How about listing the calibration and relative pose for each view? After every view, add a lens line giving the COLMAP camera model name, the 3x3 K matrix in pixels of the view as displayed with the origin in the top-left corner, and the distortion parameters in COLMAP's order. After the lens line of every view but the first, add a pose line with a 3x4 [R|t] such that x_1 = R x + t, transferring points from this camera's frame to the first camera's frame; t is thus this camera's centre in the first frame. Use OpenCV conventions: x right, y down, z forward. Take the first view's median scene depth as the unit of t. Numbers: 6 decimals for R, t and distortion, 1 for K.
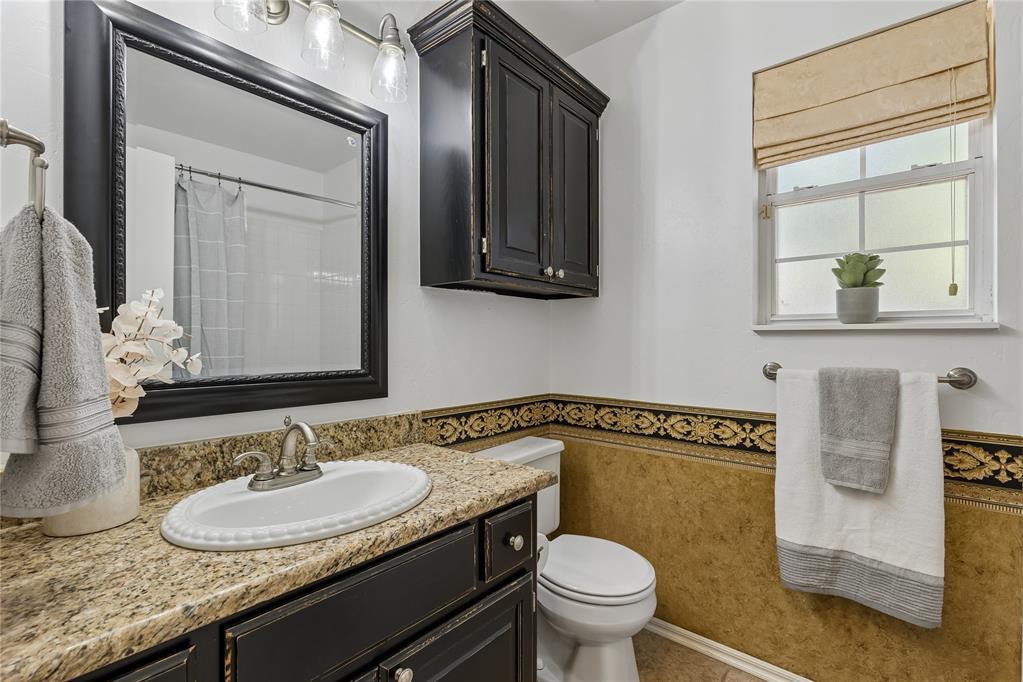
lens RADIAL K [[461.1, 0, 506.8], [0, 461.1, 340.1], [0, 0, 1]] dist [0.002927, -0.002668]
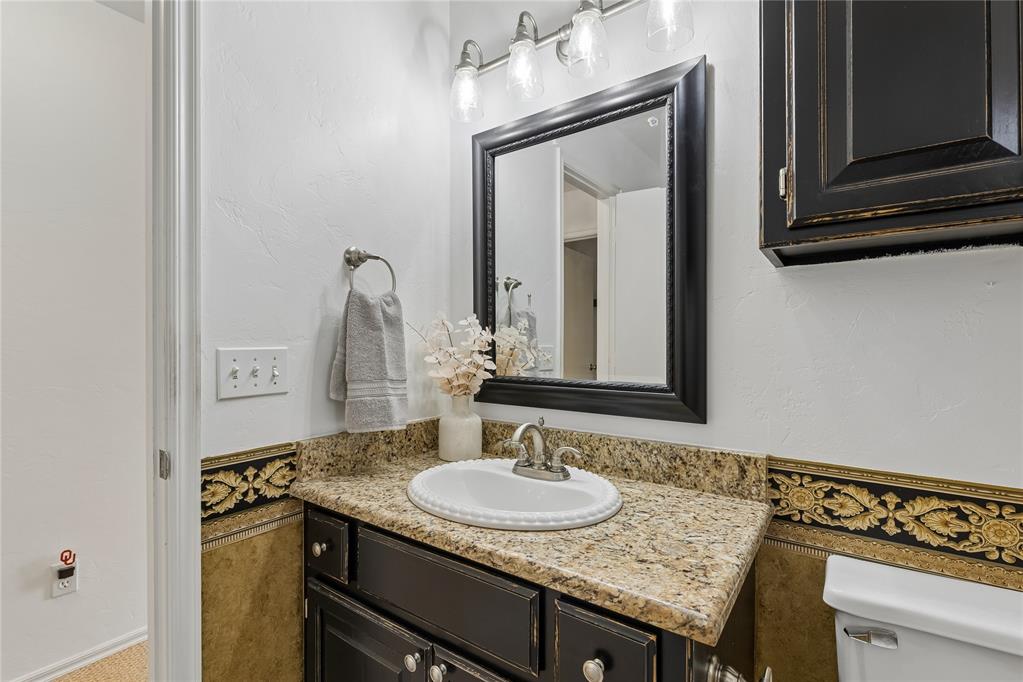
lens RADIAL K [[461.1, 0, 508.1], [0, 461.1, 344.4], [0, 0, 1]] dist [0.002927, -0.002668]
pose [[0.088285, -0.001779, -0.996094, 0.560068], [0.004023, 0.999991, -0.001429, -0.010252], [0.996087, -0.003881, 0.088292, 0.715849]]
